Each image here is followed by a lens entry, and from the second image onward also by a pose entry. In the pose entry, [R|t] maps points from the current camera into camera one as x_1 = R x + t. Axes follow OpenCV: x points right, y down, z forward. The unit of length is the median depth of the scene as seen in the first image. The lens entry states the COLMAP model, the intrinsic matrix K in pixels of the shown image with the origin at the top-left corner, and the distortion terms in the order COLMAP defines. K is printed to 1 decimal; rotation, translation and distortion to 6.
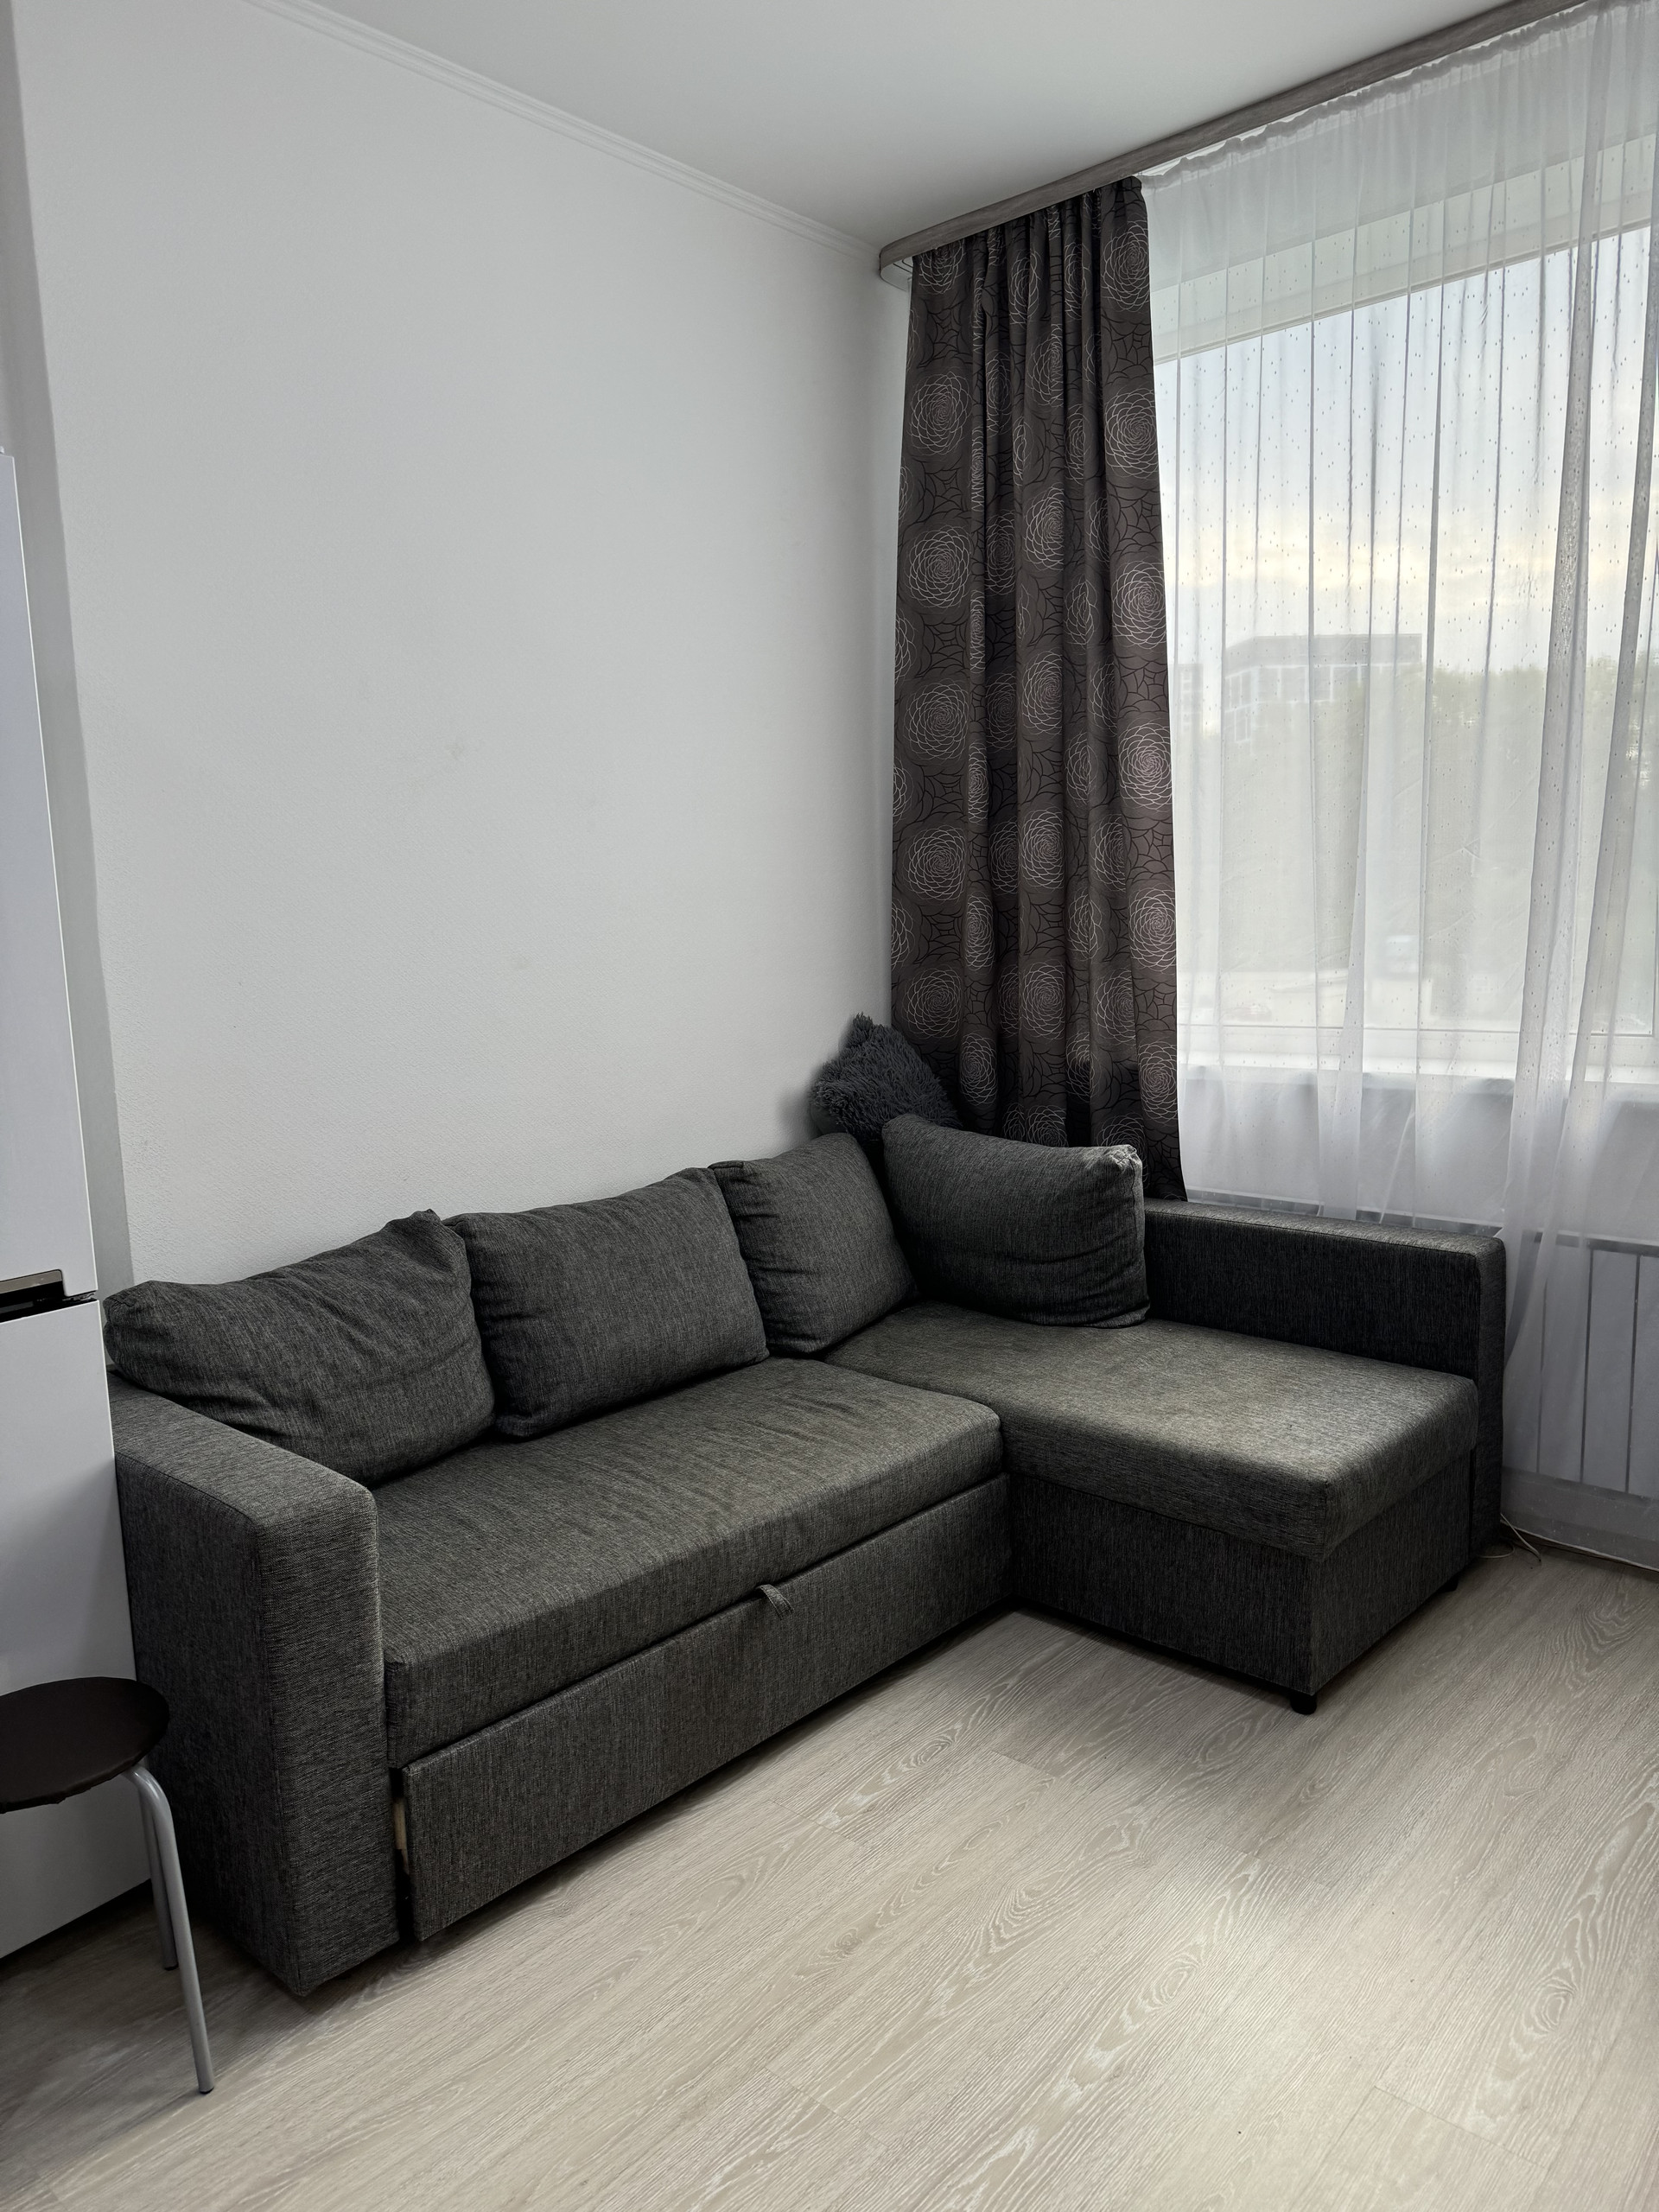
lens RADIAL K [[1525.9, 0, 832.5], [0, 1525.9, 1119.7], [0, 0, 1]] dist [0.073084, -0.112959]
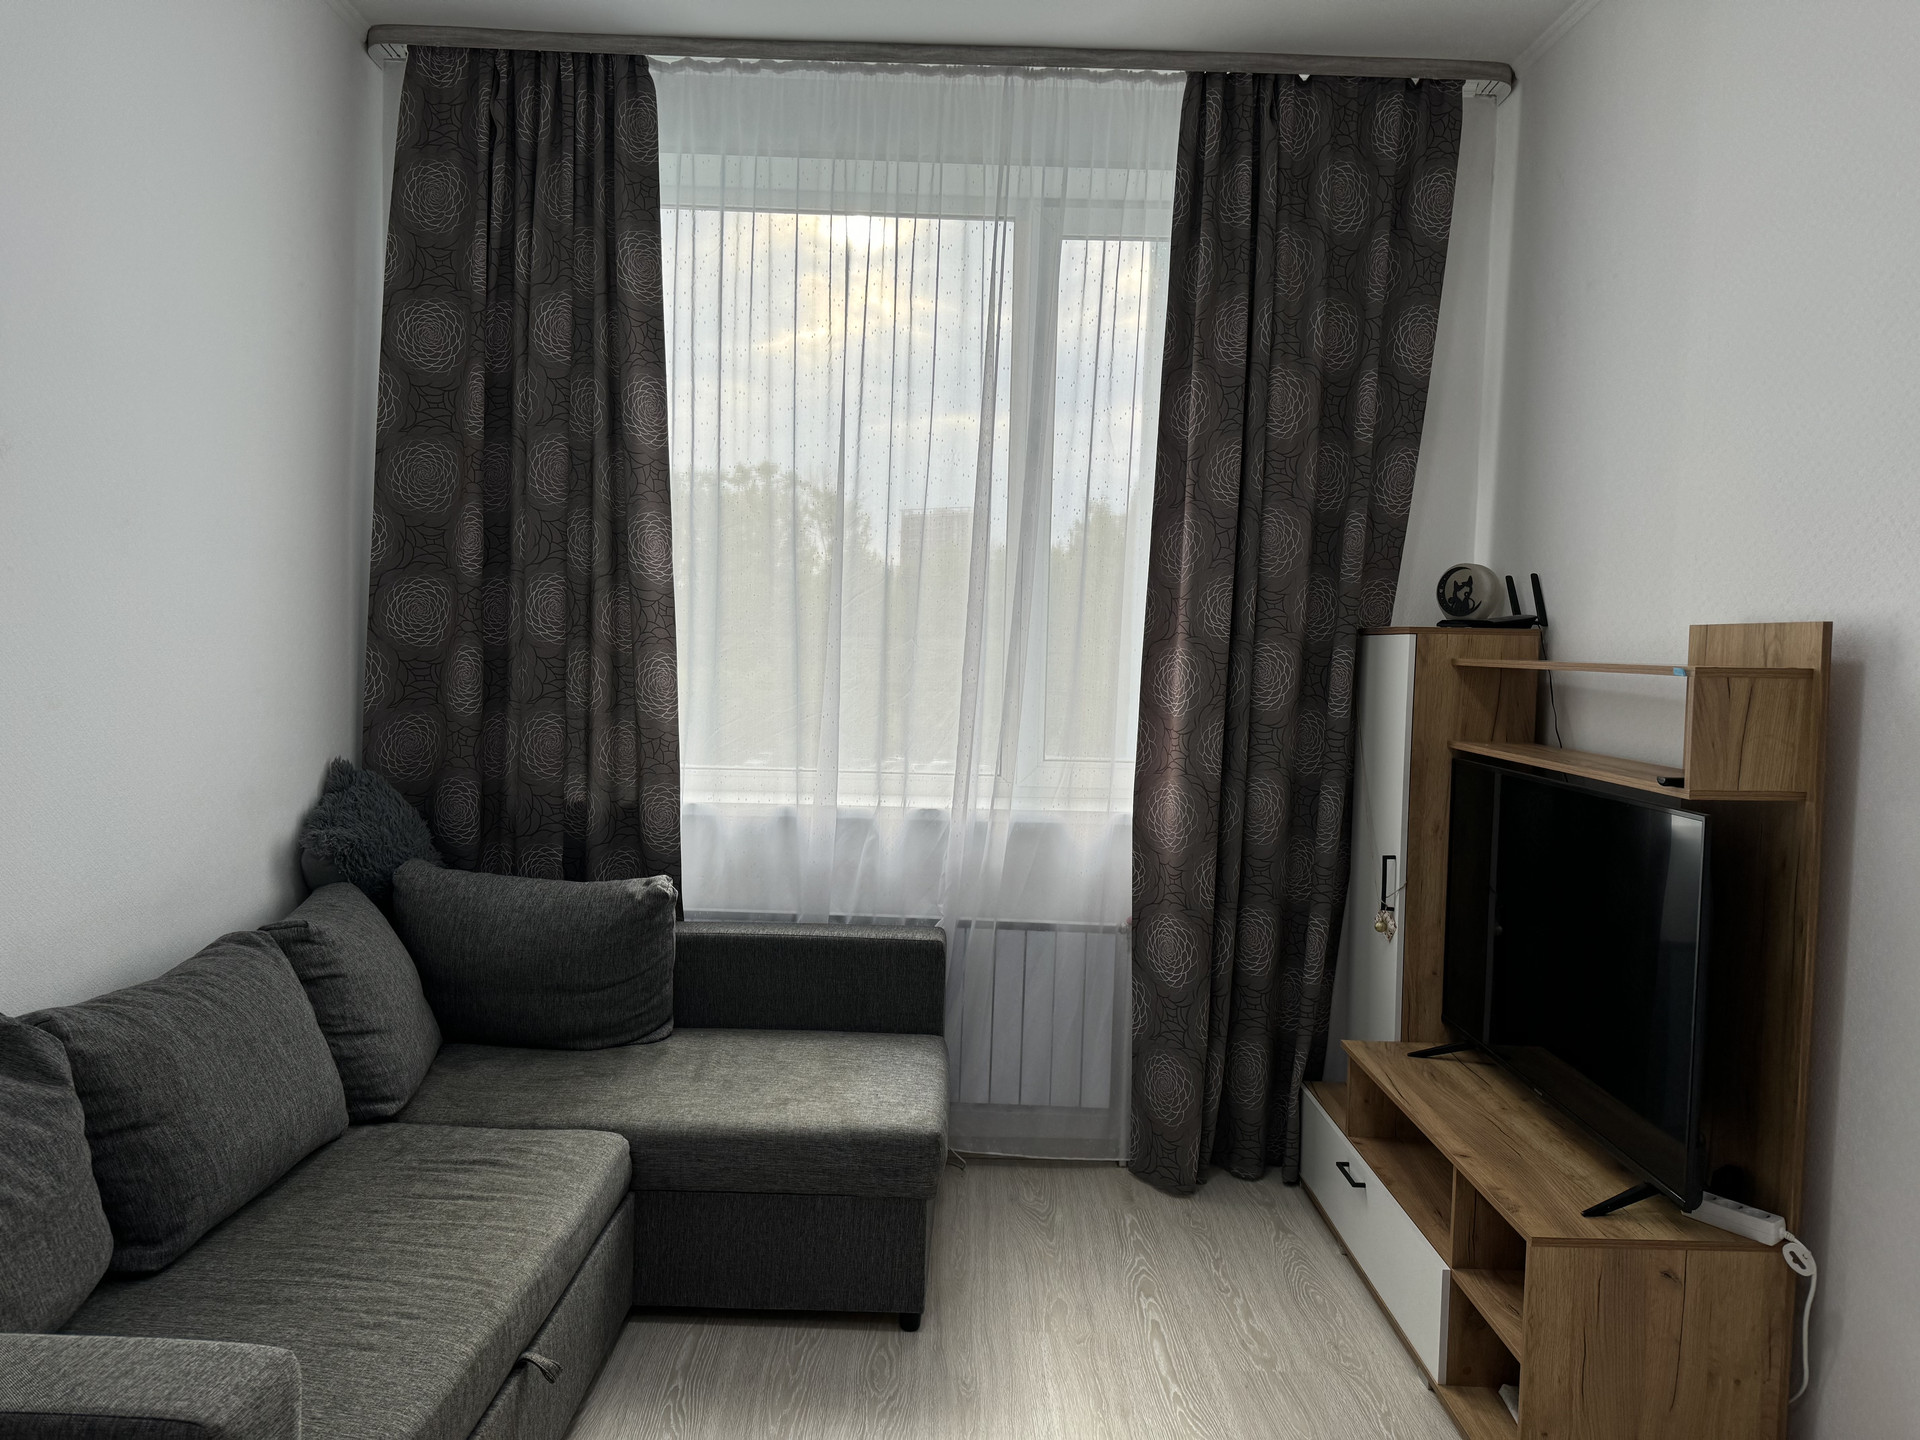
lens RADIAL K [[1330.1, 0, 960.0], [0, 1330.1, 720.0], [0, 0, 1]] dist [0.094478, -0.135099]
pose [[0.735017, 0.017183, 0.677831, -0.322188], [0.041782, 0.996631, -0.070571, -0.019317], [-0.676760, 0.080192, 0.731823, 0.116380]]
